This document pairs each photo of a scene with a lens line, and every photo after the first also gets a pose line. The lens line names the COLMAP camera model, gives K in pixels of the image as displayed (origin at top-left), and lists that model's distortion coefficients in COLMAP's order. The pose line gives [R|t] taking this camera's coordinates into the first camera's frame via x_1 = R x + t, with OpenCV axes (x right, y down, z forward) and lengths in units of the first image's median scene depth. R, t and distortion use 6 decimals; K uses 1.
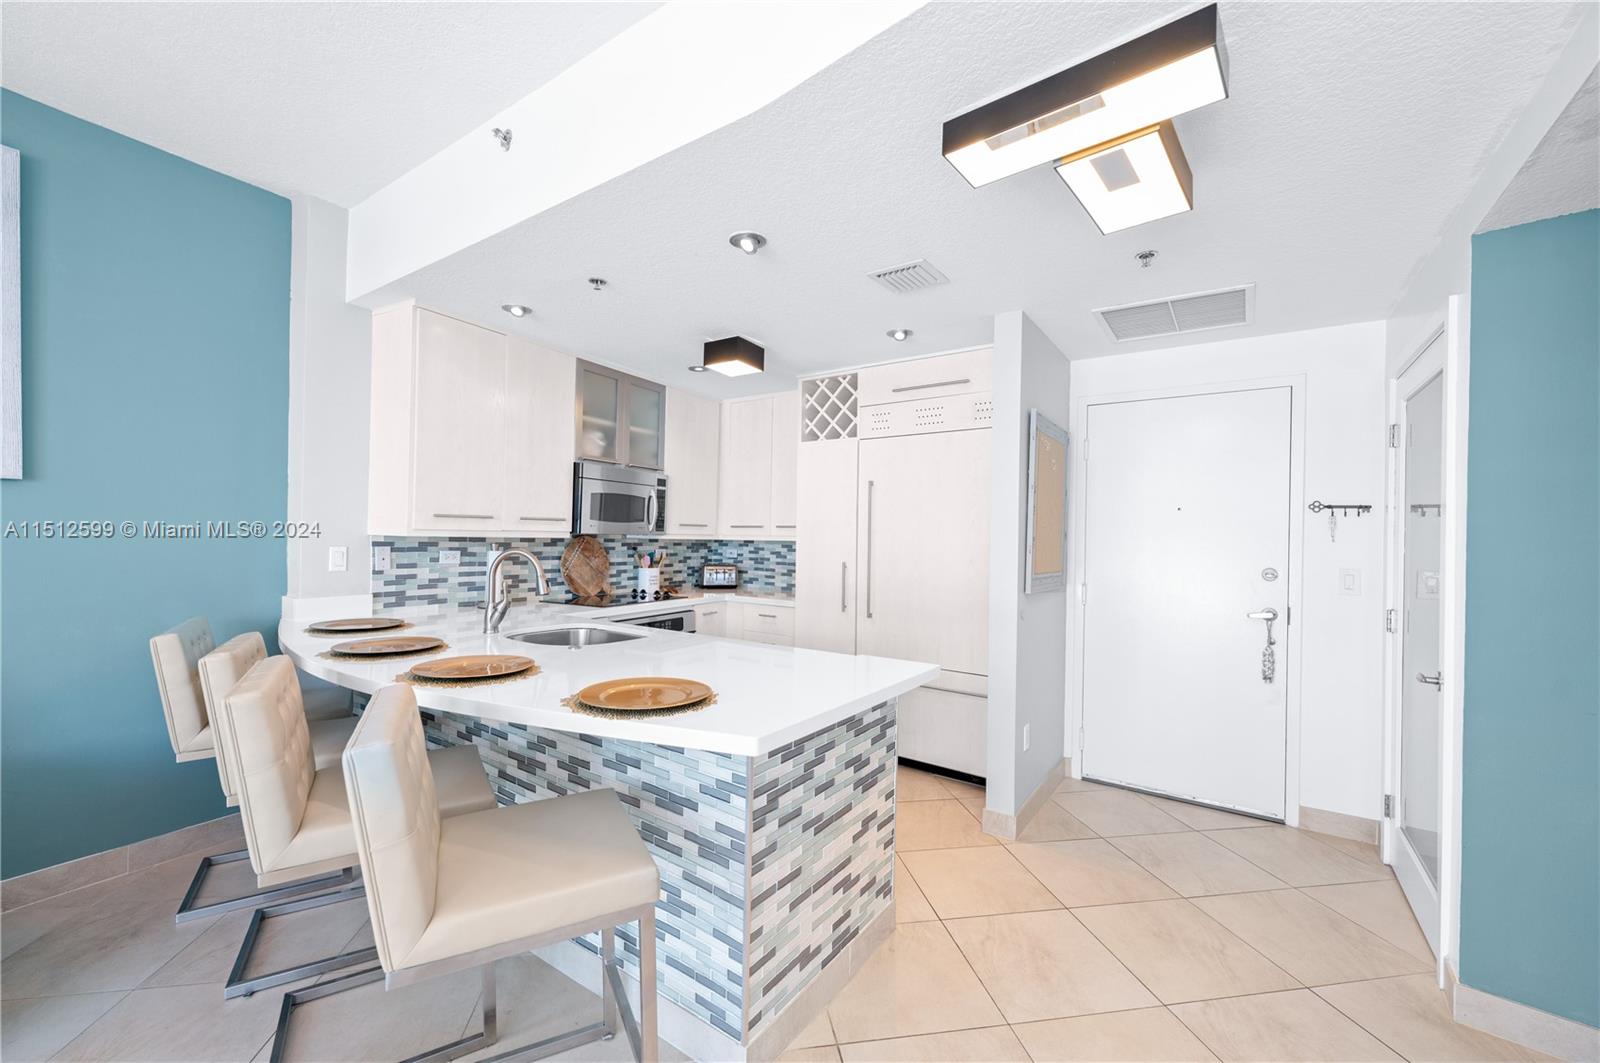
lens RADIAL K [[643.4, 0, 800.0], [0, 643.4, 531.5], [0, 0, 1]] dist [0.001816, 0.000307]
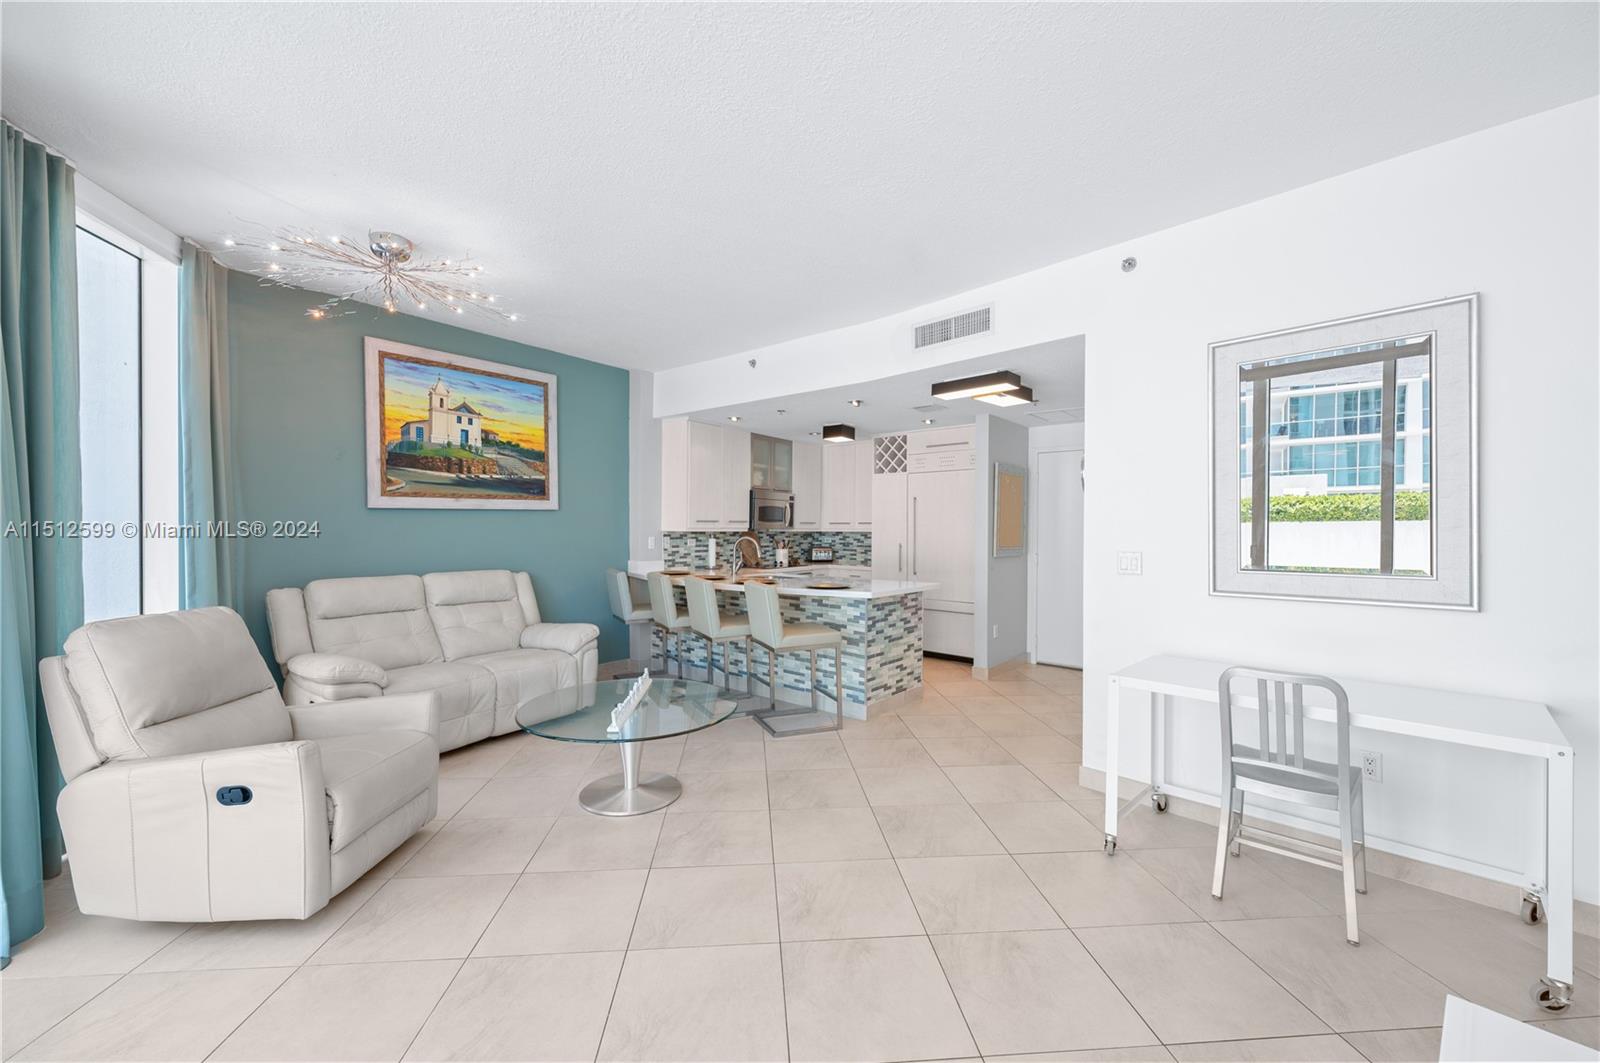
lens RADIAL K [[643.4, 0, 800.0], [0, 643.4, 531.5], [0, 0, 1]] dist [0.001816, 0.000307]
pose [[0.995913, -0.011951, -0.089527, -0.051435], [0.013034, 0.999849, 0.011521, -0.009693], [0.089376, -0.012641, 0.995918, -0.870375]]
